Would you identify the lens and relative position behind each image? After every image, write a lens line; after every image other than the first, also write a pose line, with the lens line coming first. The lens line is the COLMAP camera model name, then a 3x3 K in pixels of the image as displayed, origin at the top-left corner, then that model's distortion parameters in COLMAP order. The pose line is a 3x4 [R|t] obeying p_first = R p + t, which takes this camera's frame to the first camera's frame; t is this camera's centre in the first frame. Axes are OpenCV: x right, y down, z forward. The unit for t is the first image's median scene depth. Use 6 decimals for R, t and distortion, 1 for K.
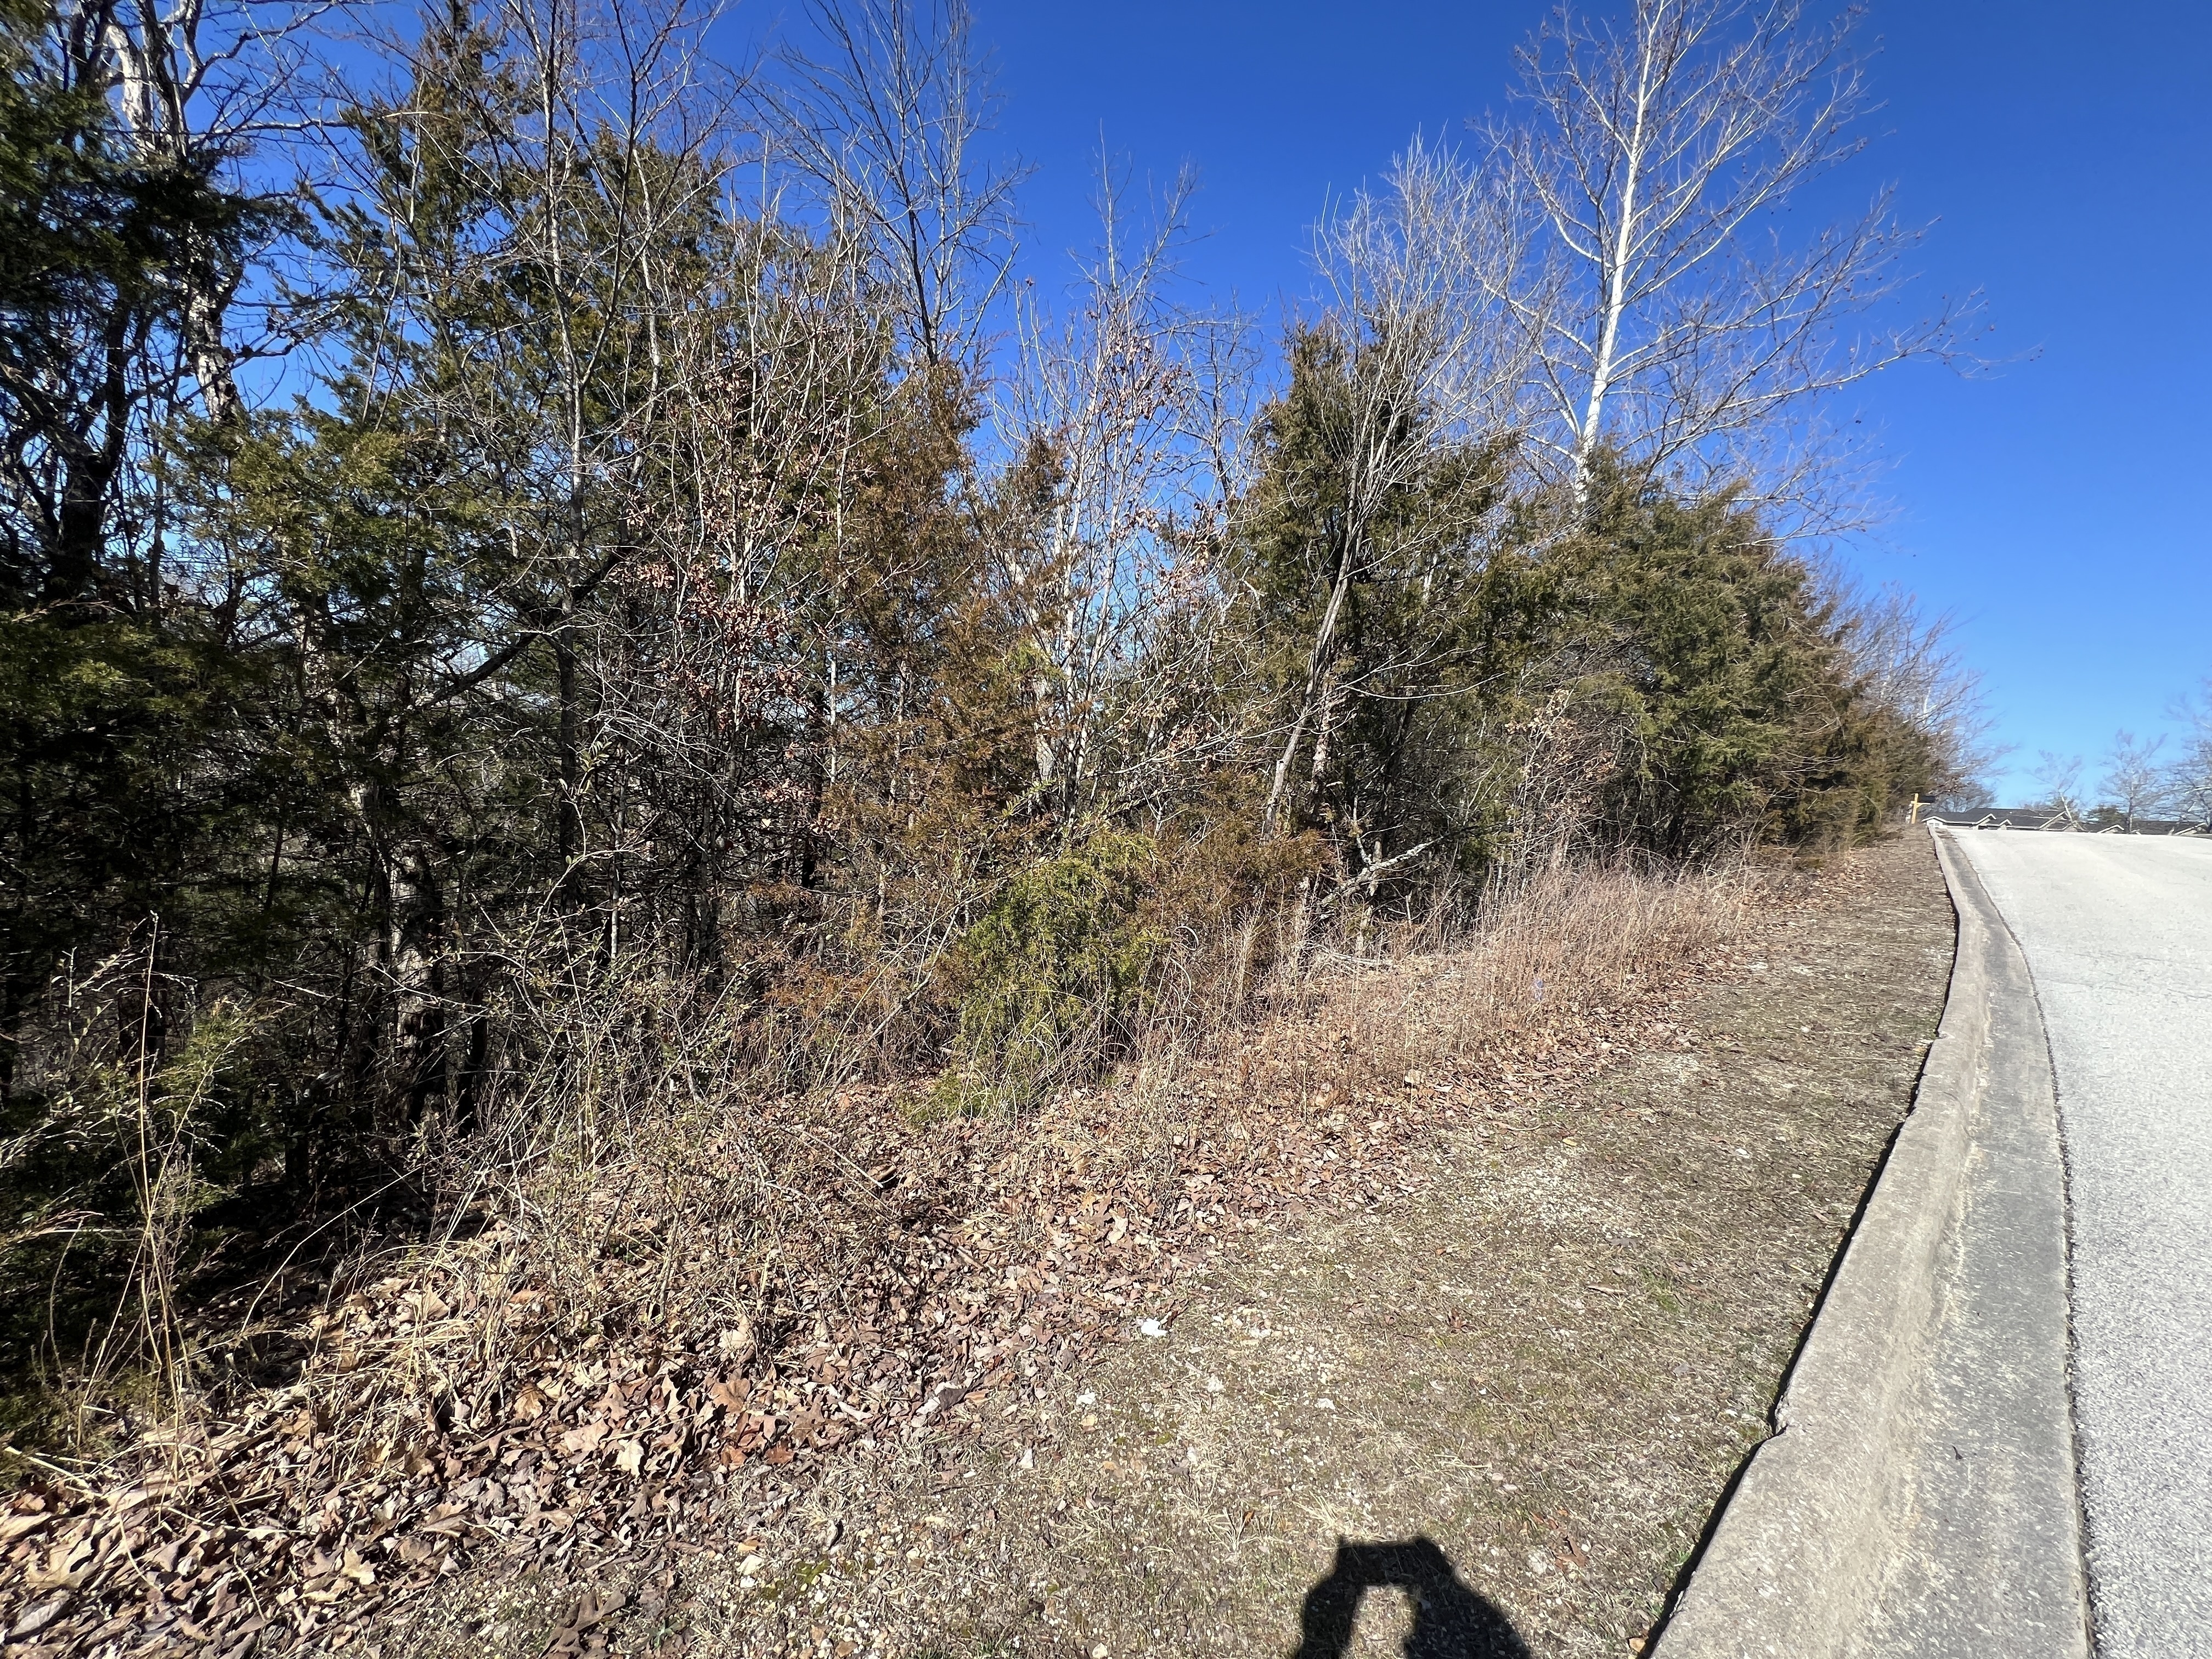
lens RADIAL K [[887.5, 0, 1100.7], [0, 887.5, 833.0], [0, 0, 1]] dist [0.001795, 0.000132]
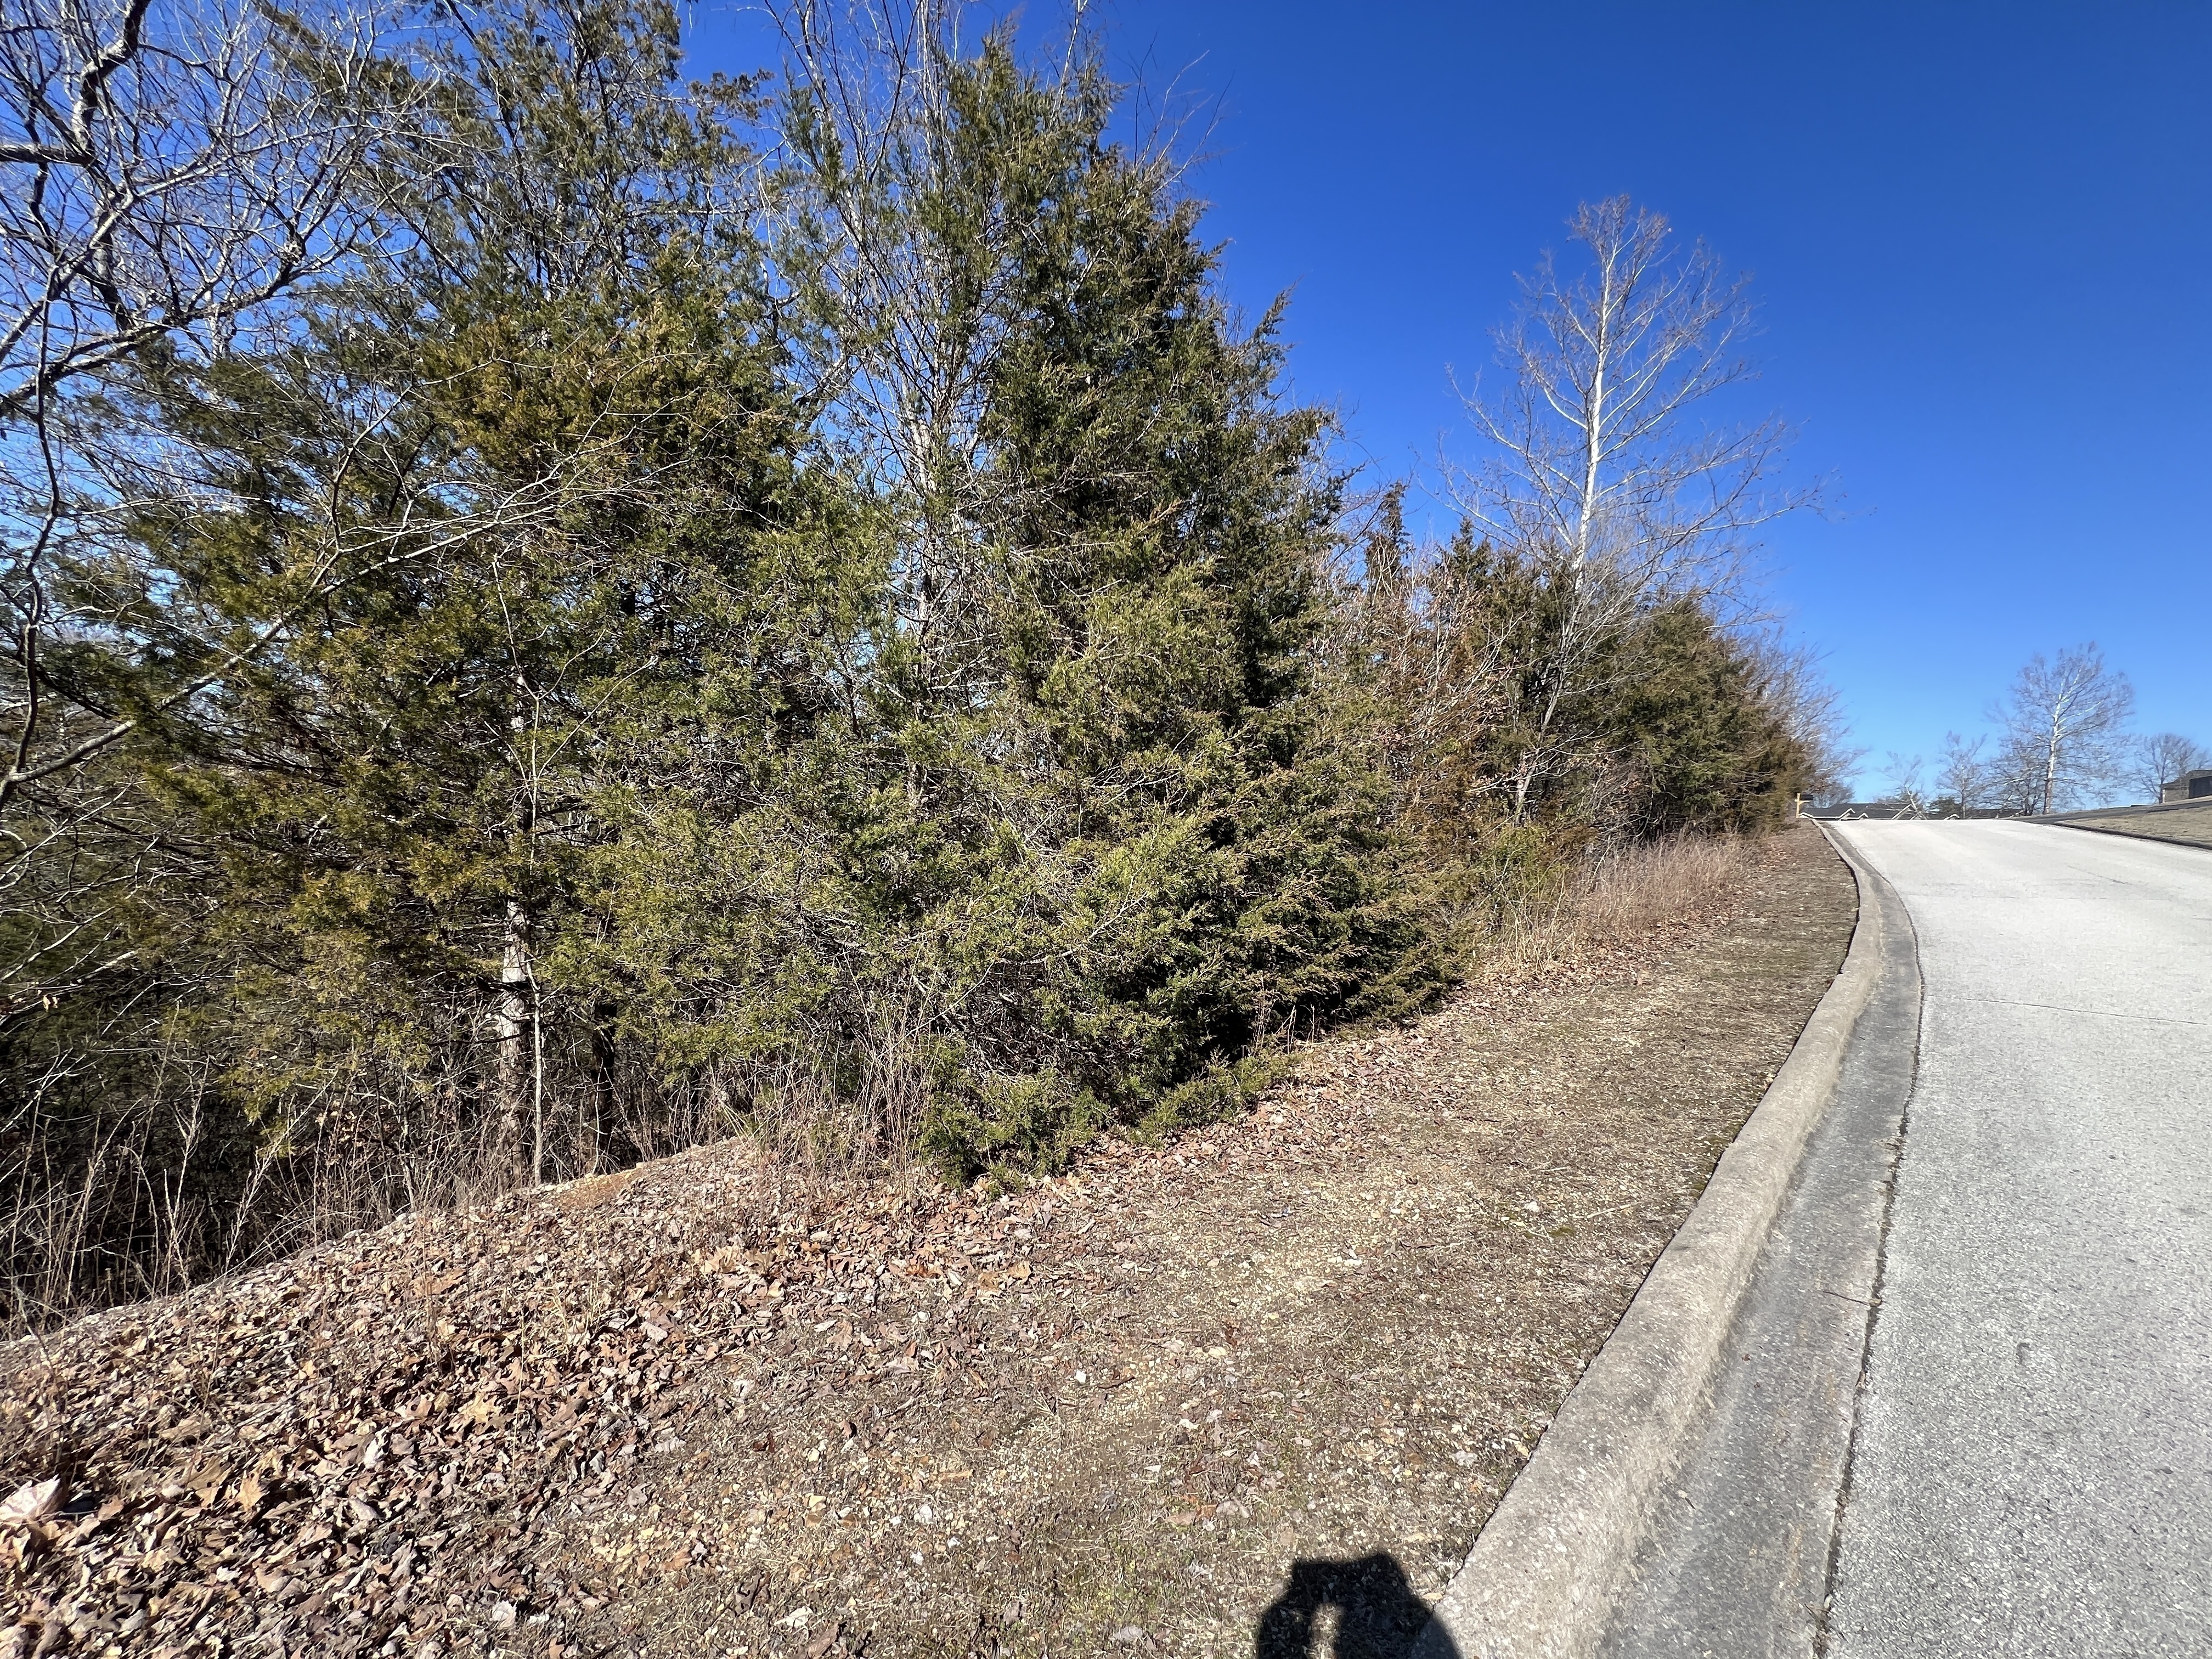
lens RADIAL K [[887.5, 0, 1100.7], [0, 887.5, 833.0], [0, 0, 1]] dist [0.001795, 0.000132]
pose [[0.995625, -0.037427, 0.085620, -0.822060], [0.039716, 0.998893, -0.025193, 0.018663], [-0.084582, 0.028484, 0.996009, -0.766678]]
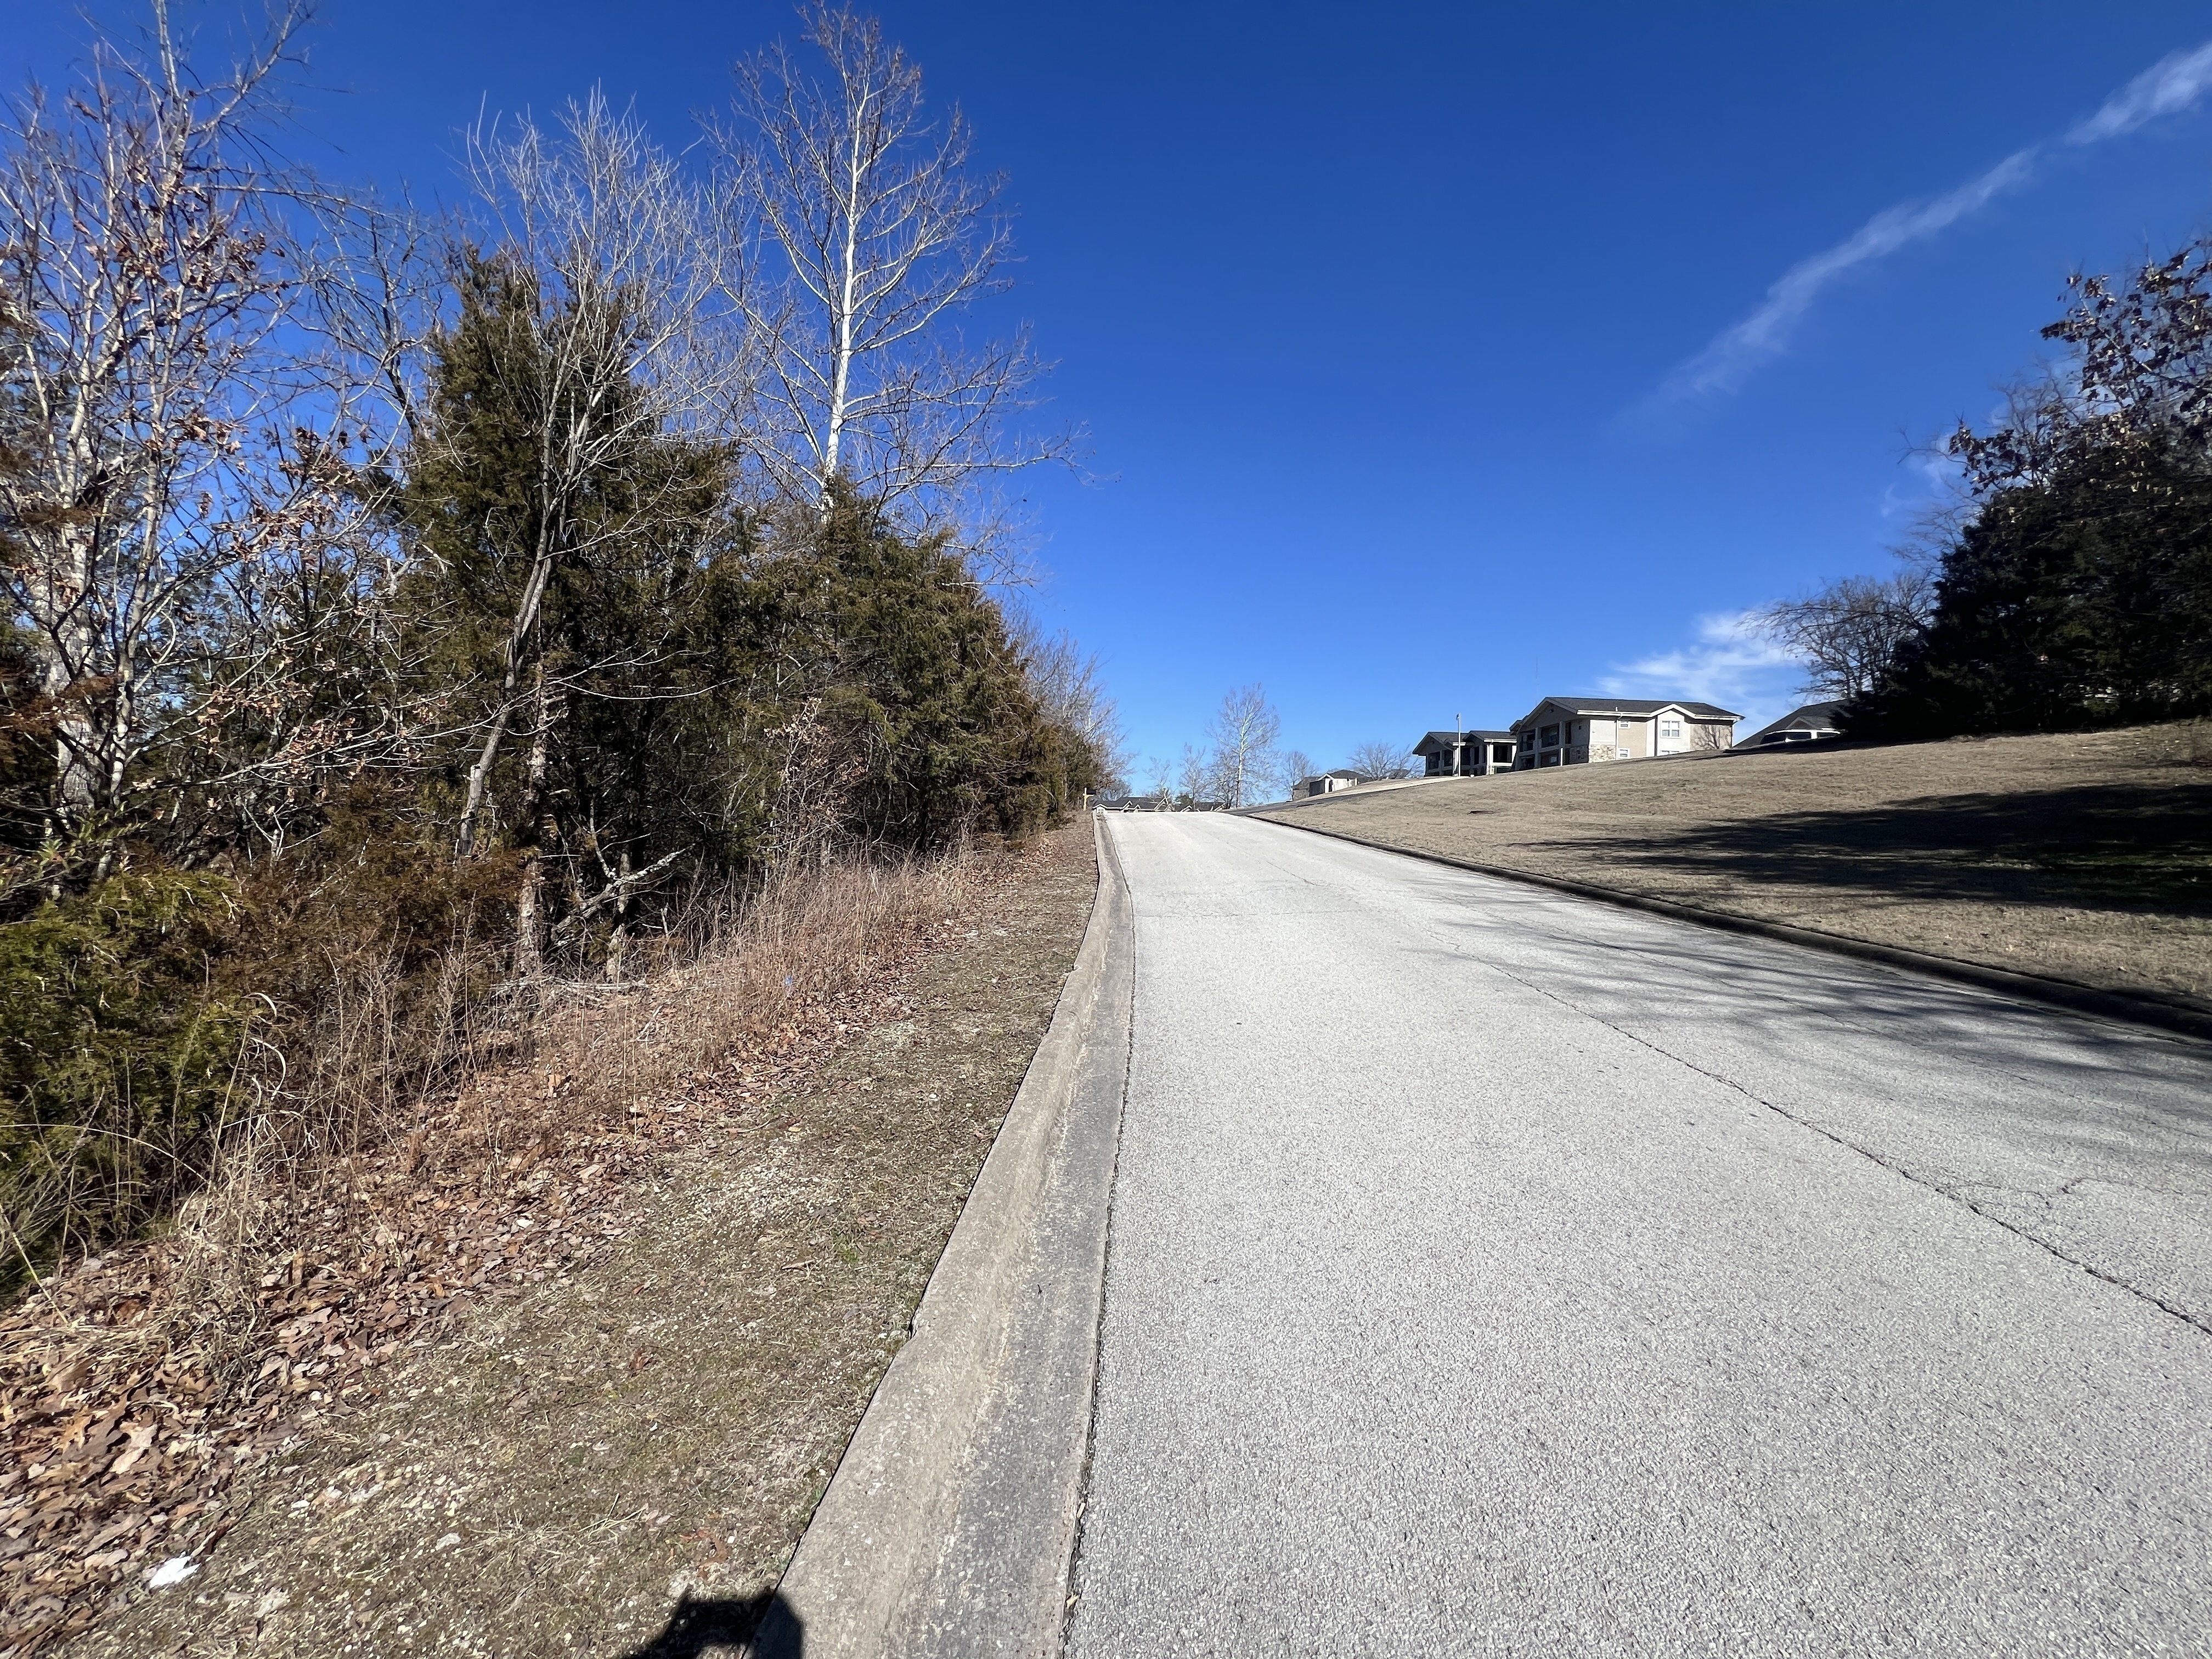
lens RADIAL K [[888.1, 0, 1107.1], [0, 888.1, 836.6], [0, 0, 1]] dist [0.001729, 0.000427]
pose [[0.725193, -0.057580, 0.686134, 0.056349], [0.057254, 0.998089, 0.023246, -0.000620], [-0.686161, 0.022426, 0.727104, -0.016445]]
